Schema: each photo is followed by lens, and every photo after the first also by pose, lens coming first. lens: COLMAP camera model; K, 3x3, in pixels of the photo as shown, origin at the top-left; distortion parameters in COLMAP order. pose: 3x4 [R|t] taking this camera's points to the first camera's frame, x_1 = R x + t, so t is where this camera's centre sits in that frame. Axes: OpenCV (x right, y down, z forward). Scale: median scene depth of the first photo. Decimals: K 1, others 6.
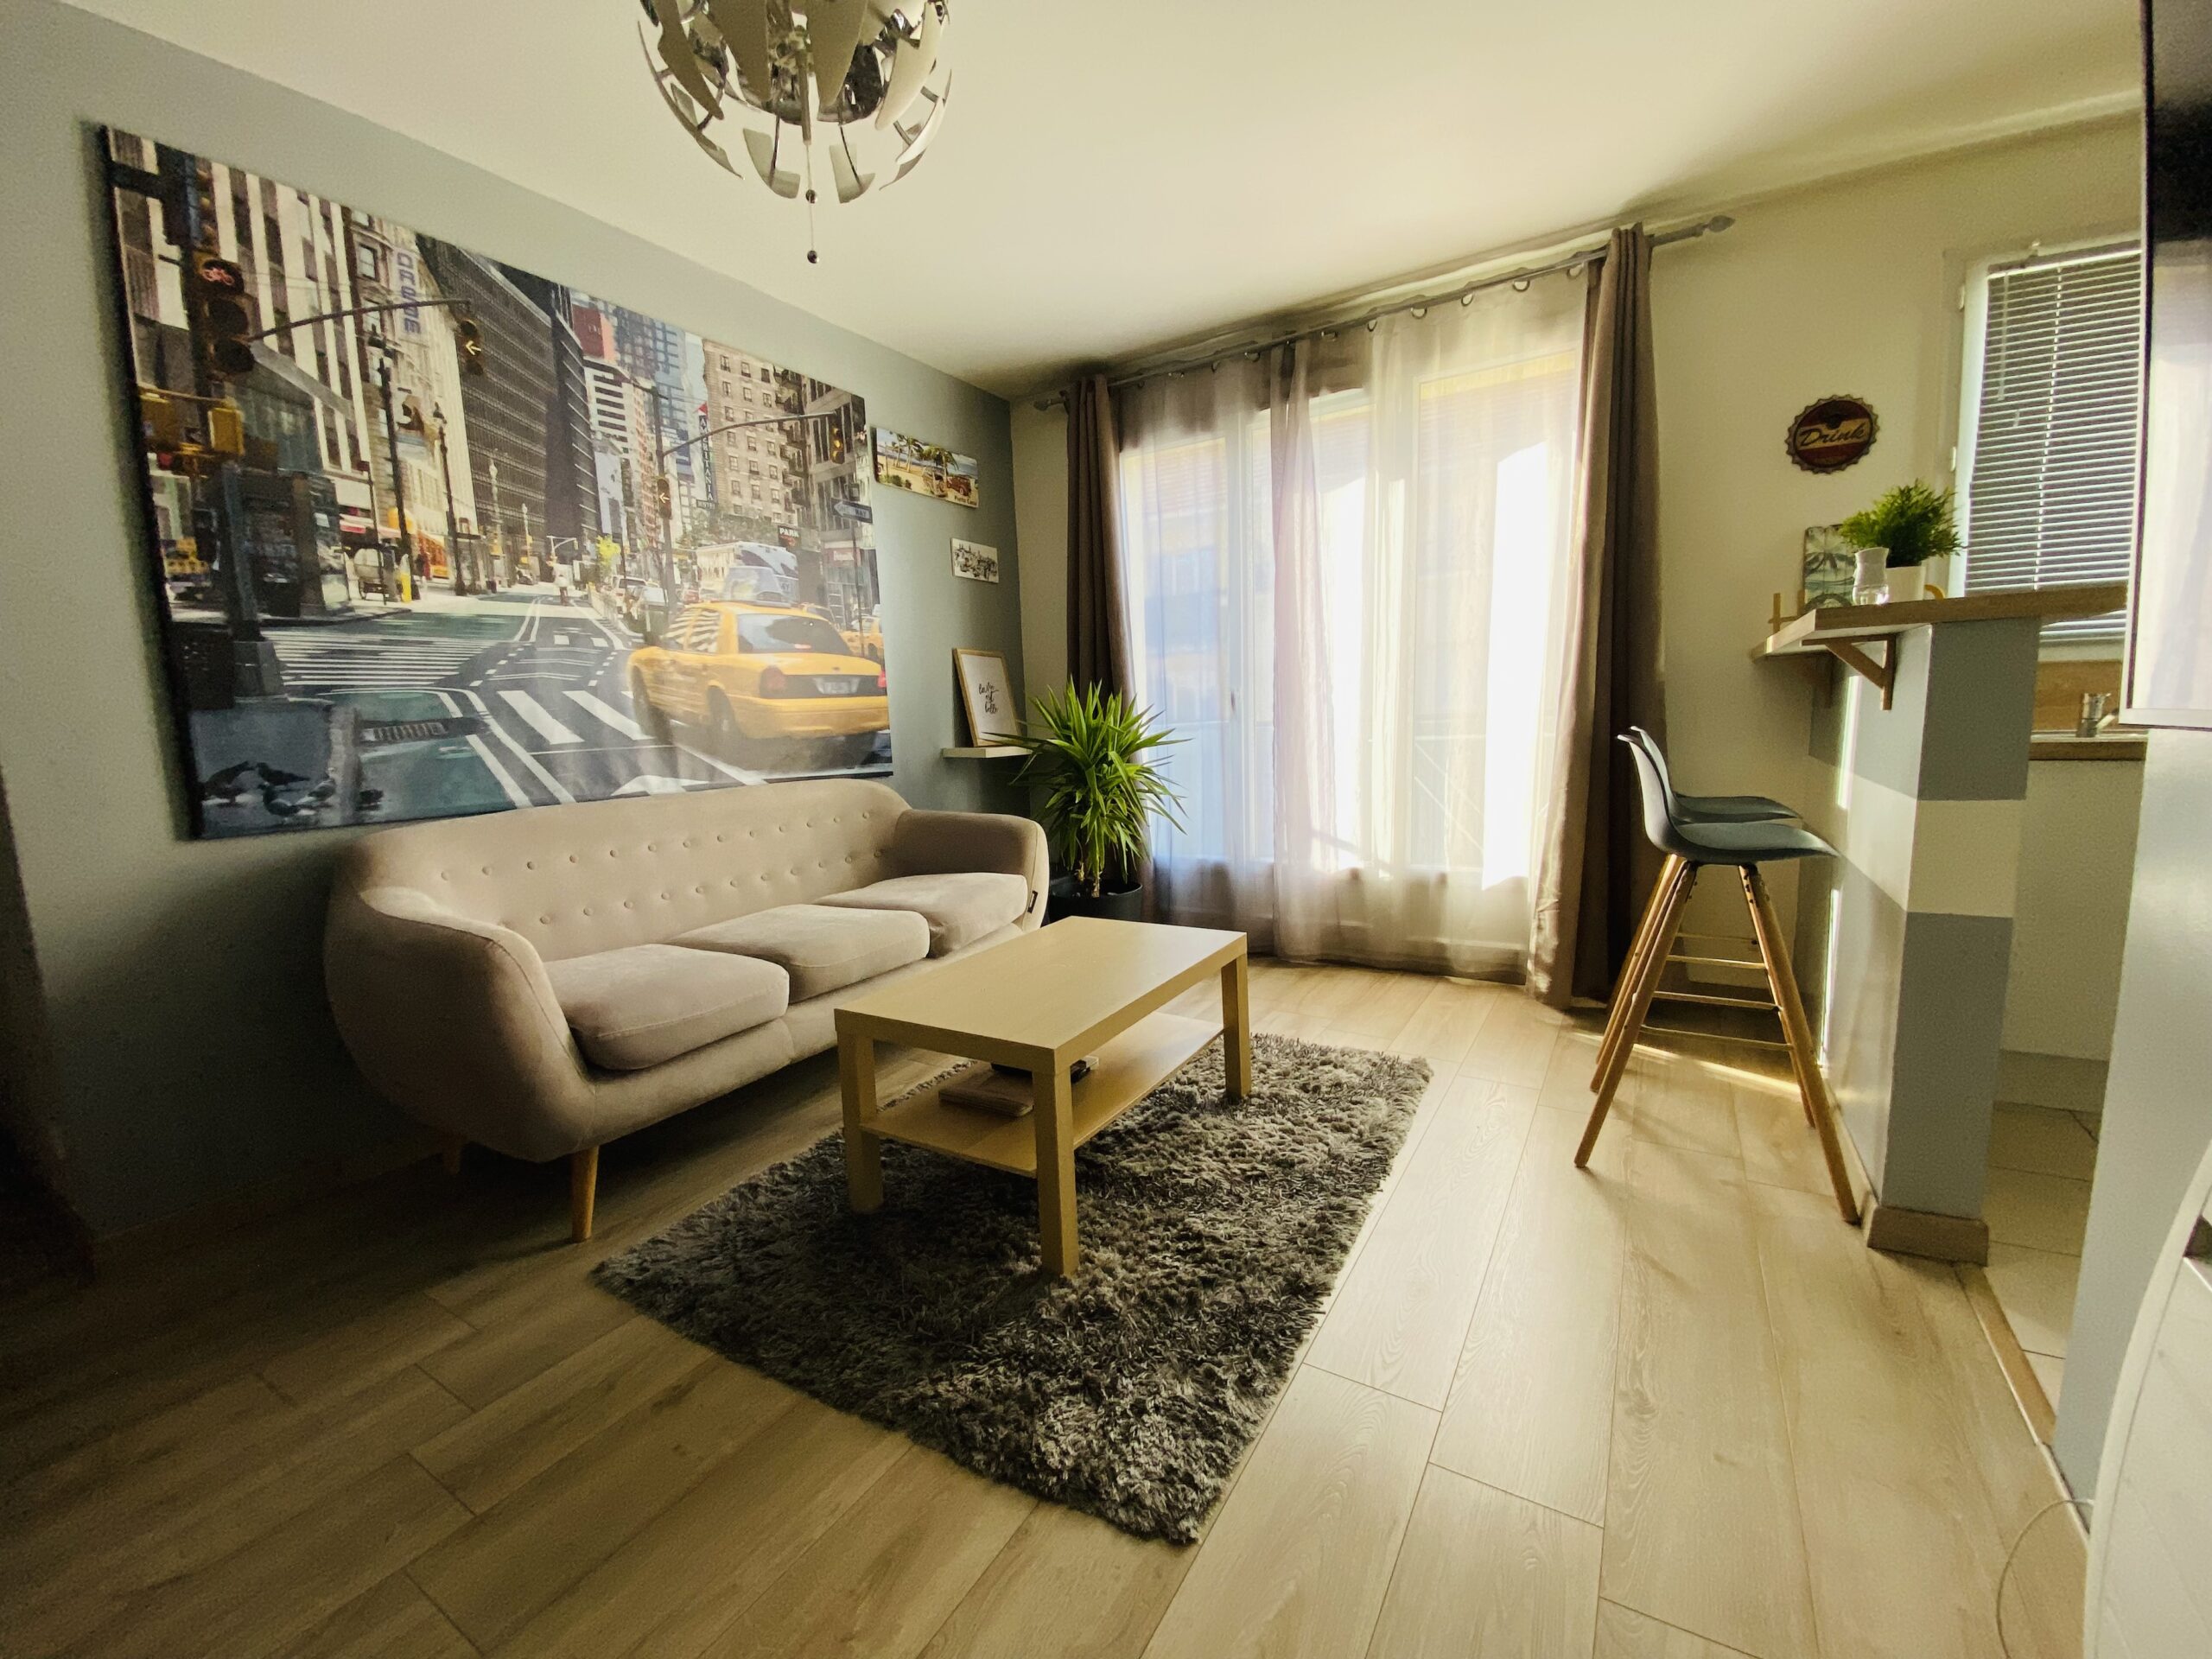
lens RADIAL K [[896.3, 0, 1106.0], [0, 896.3, 829.5], [0, 0, 1]] dist [-0.010465, -0.000216]
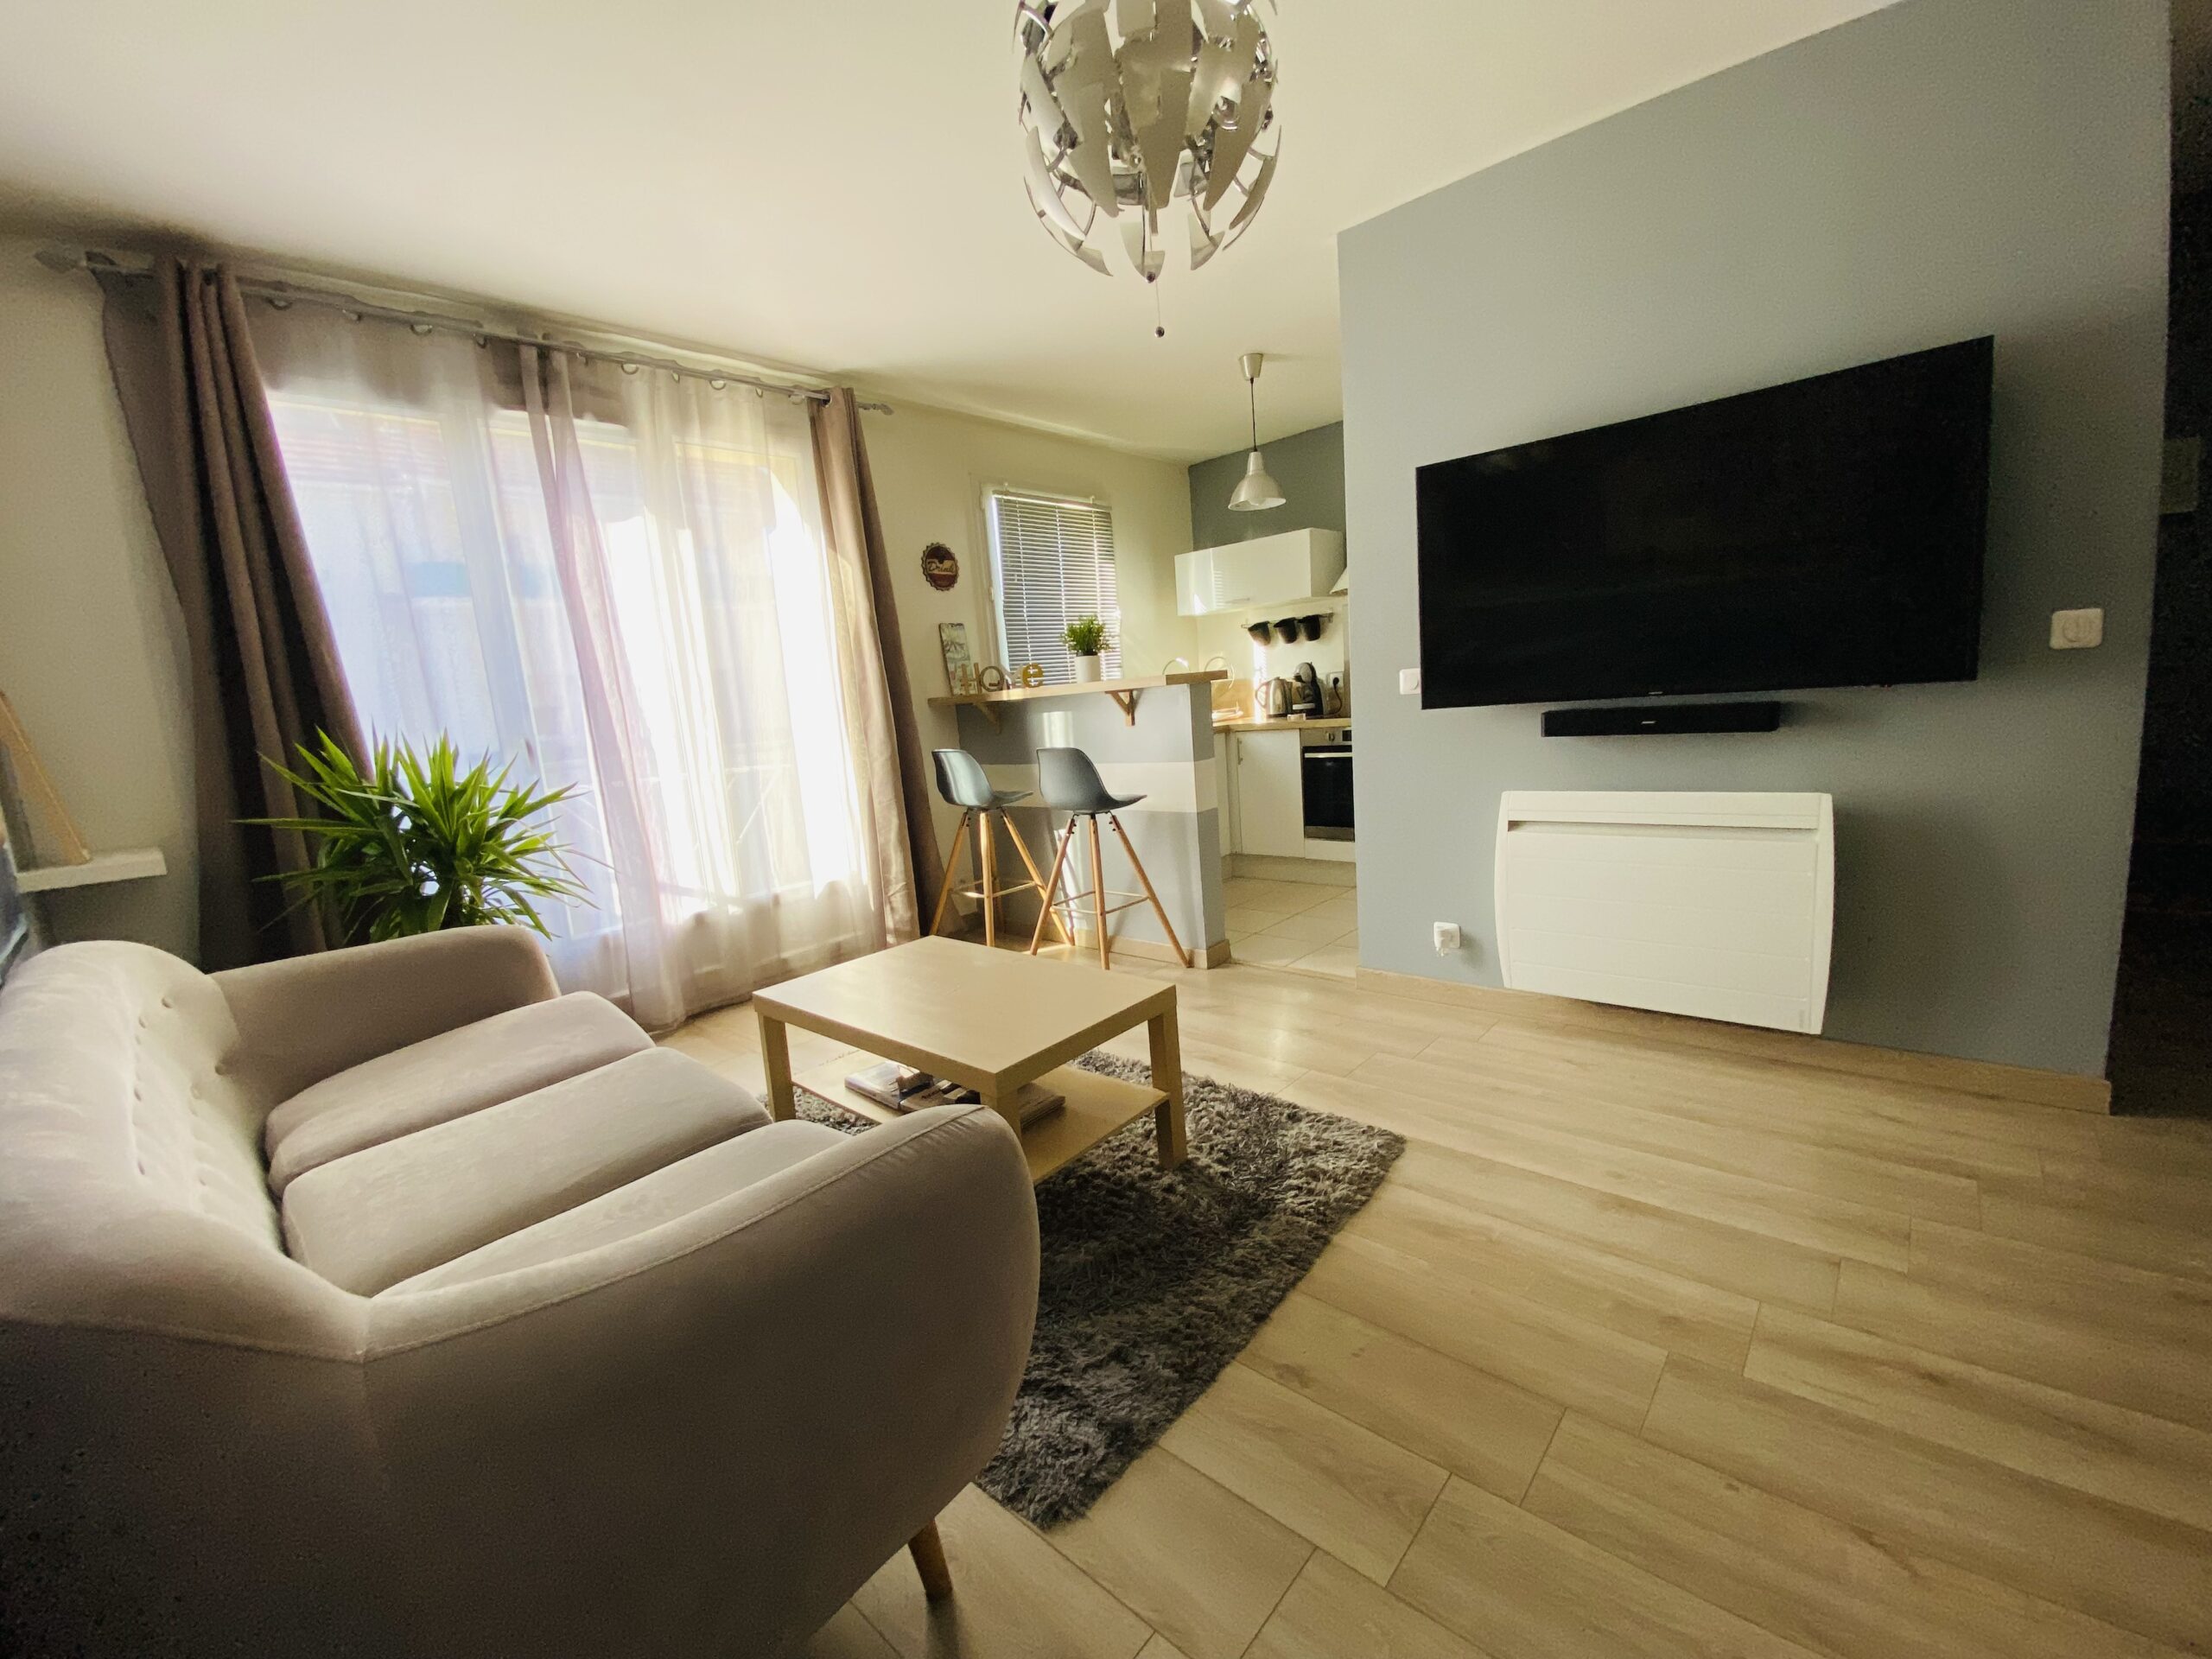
lens RADIAL K [[872.4, 0, 1106.0], [0, 872.4, 829.5], [0, 0, 1]] dist [-0.009446, -0.000154]
pose [[0.197358, -0.124411, 0.972405, -0.614976], [0.191621, 0.977677, 0.086195, -0.046970], [-0.961421, 0.169322, 0.216792, 0.379534]]
